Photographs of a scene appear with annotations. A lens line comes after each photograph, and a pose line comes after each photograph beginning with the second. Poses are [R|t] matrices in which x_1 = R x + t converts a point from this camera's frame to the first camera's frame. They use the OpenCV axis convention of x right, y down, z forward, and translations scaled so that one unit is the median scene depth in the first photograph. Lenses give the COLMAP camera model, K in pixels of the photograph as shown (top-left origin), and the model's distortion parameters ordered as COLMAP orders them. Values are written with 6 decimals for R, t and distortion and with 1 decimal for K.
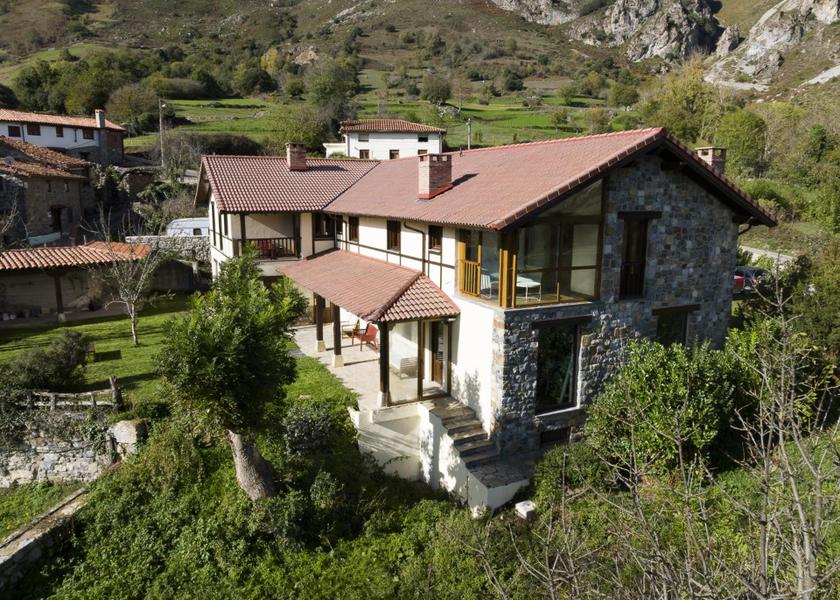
lens RADIAL K [[597.7, 0, 422.4], [0, 597.7, 298.8], [0, 0, 1]] dist [-0.051347, 0.023785]
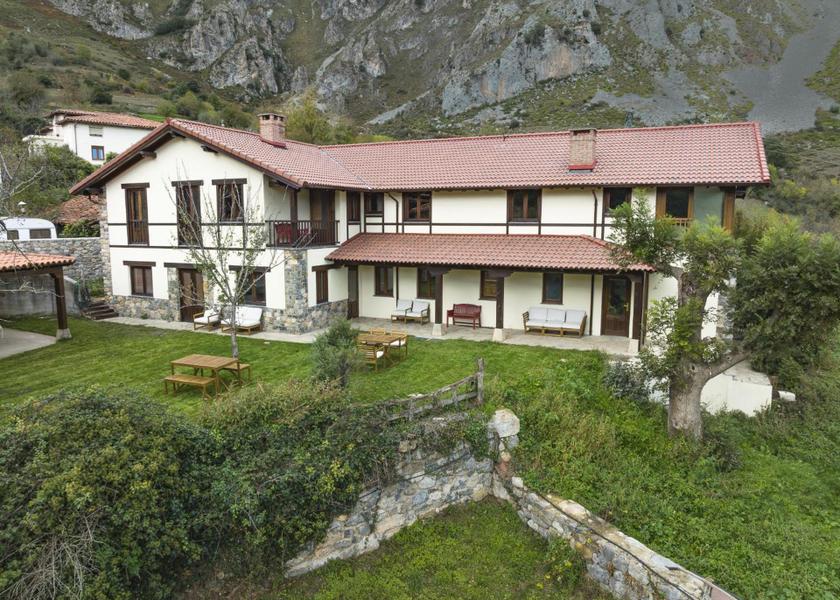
lens RADIAL K [[597.7, 0, 423.7], [0, 597.7, 298.0], [0, 0, 1]] dist [-0.051347, 0.023785]
pose [[0.769450, -0.086481, 0.632825, -0.311938], [0.114828, 0.993378, -0.003866, 0.012389], [-0.628300, 0.075641, 0.774285, 0.119253]]
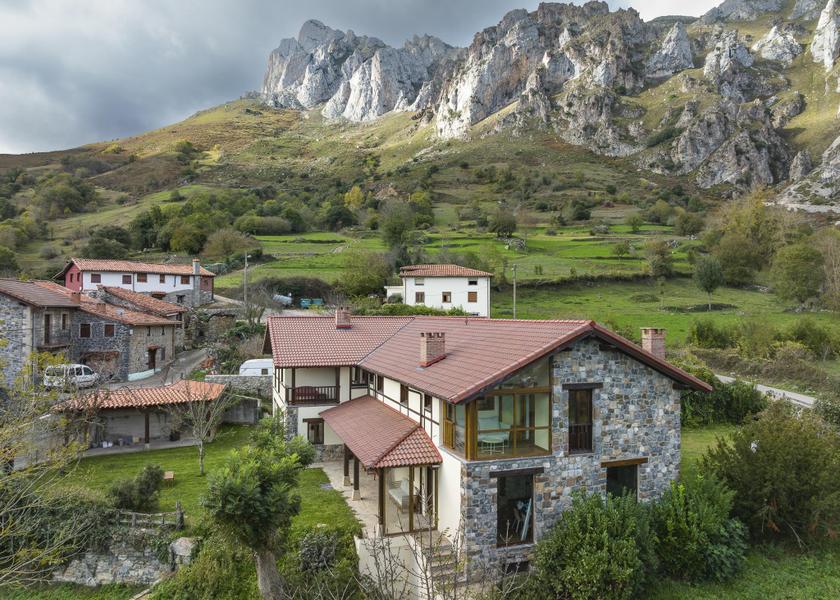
lens RADIAL K [[597.7, 0, 421.6], [0, 597.7, 304.6], [0, 0, 1]] dist [-0.051347, 0.023785]
pose [[0.991662, -0.003930, -0.128808, 0.054568], [-0.020777, 0.981583, -0.189903, -0.018332], [0.127182, 0.190996, 0.973317, -0.087598]]
